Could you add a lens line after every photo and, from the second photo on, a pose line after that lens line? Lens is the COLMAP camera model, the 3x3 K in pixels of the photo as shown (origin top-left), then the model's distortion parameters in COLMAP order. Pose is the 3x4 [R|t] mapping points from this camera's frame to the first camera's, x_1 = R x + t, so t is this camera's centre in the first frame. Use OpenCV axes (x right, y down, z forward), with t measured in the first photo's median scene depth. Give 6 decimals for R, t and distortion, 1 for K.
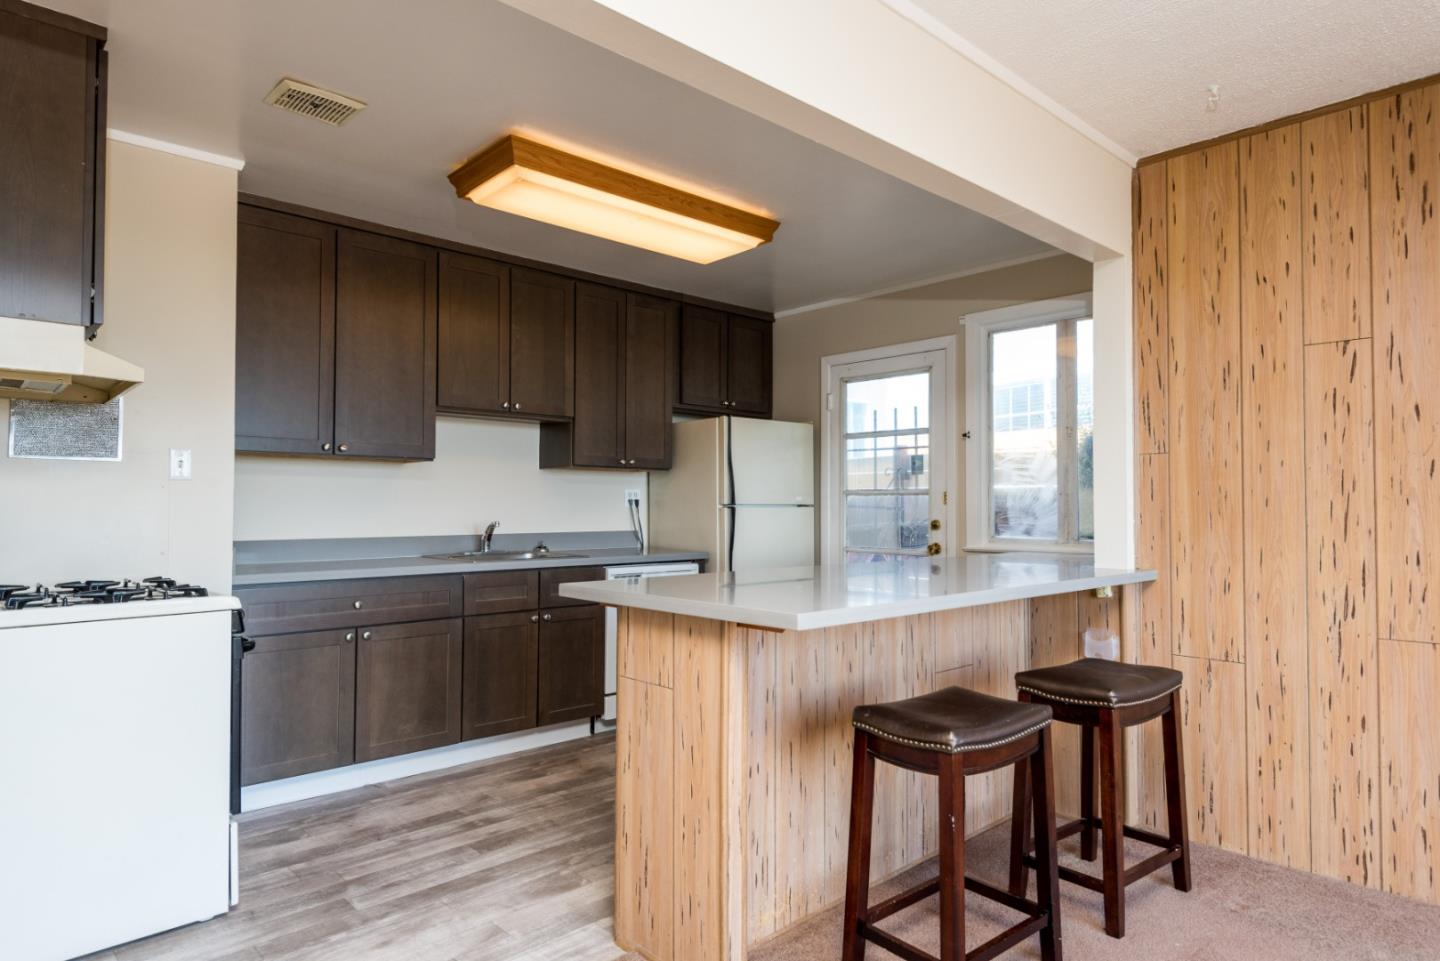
lens RADIAL K [[817.5, 0, 748.1], [0, 817.5, 483.7], [0, 0, 1]] dist [0.000343, -0.002953]
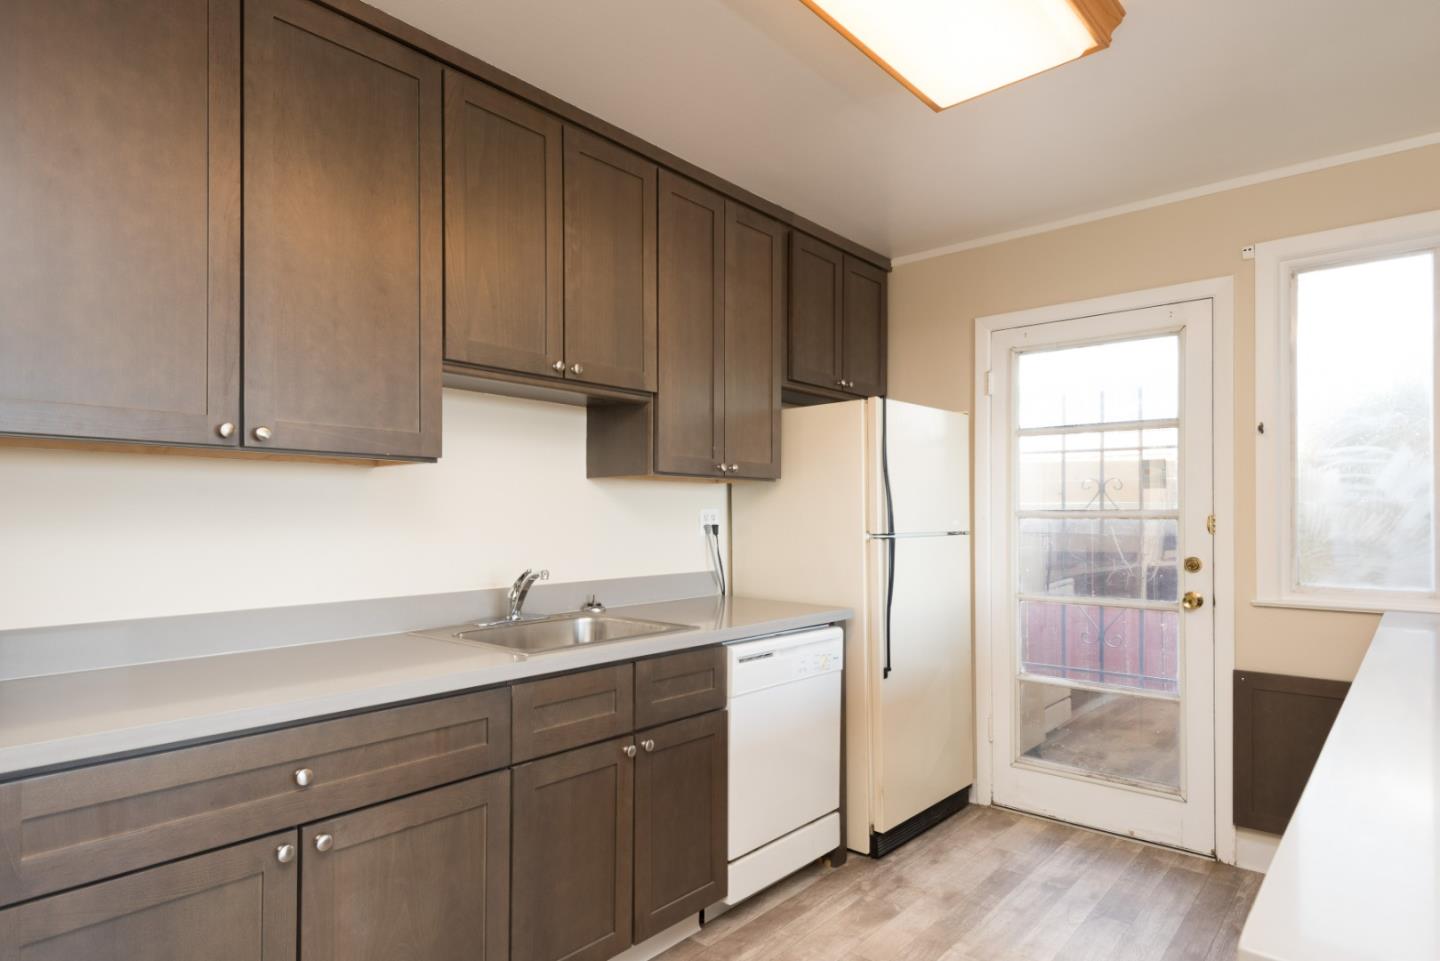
lens RADIAL K [[778.4, 0, 720.5], [0, 778.4, 506.4], [0, 0, 1]] dist [0.007758, -0.000563]
pose [[0.995958, 0.000177, 0.089817, -0.219079], [-0.001594, 0.999875, 0.015709, -0.006440], [-0.089803, -0.015789, 0.995834, 0.422498]]
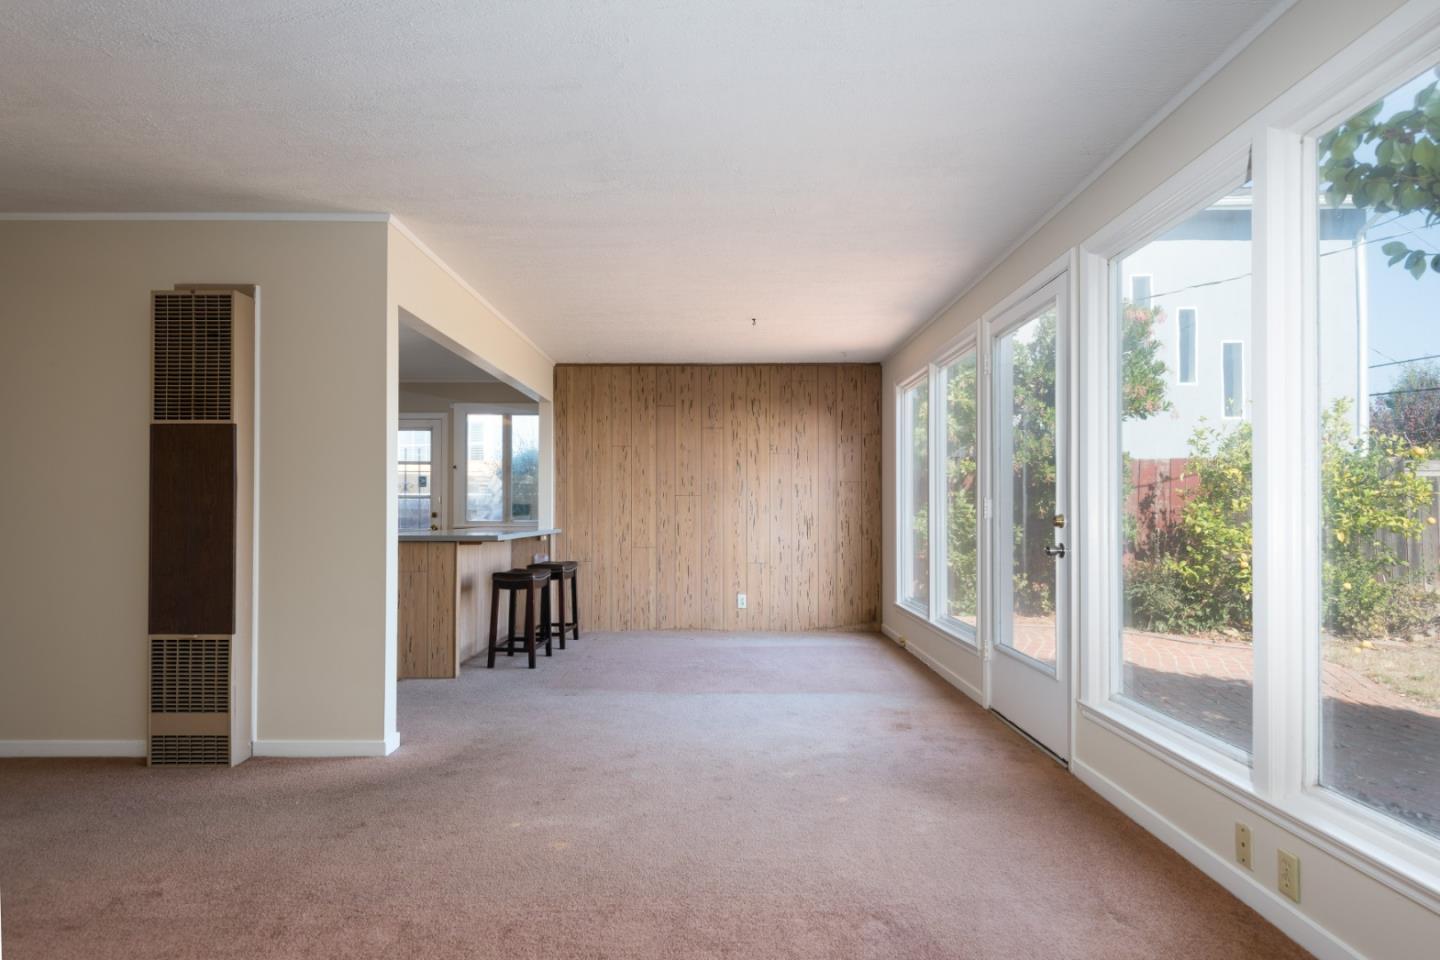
lens RADIAL K [[778.4, 0, 720.5], [0, 778.4, 505.9], [0, 0, 1]] dist [0.007758, -0.000563]
pose [[0.683673, 0.000819, 0.729788, -0.637251], [-0.016099, 0.999773, 0.013959, -0.004452], [-0.729611, -0.021292, 0.683531, -0.694448]]
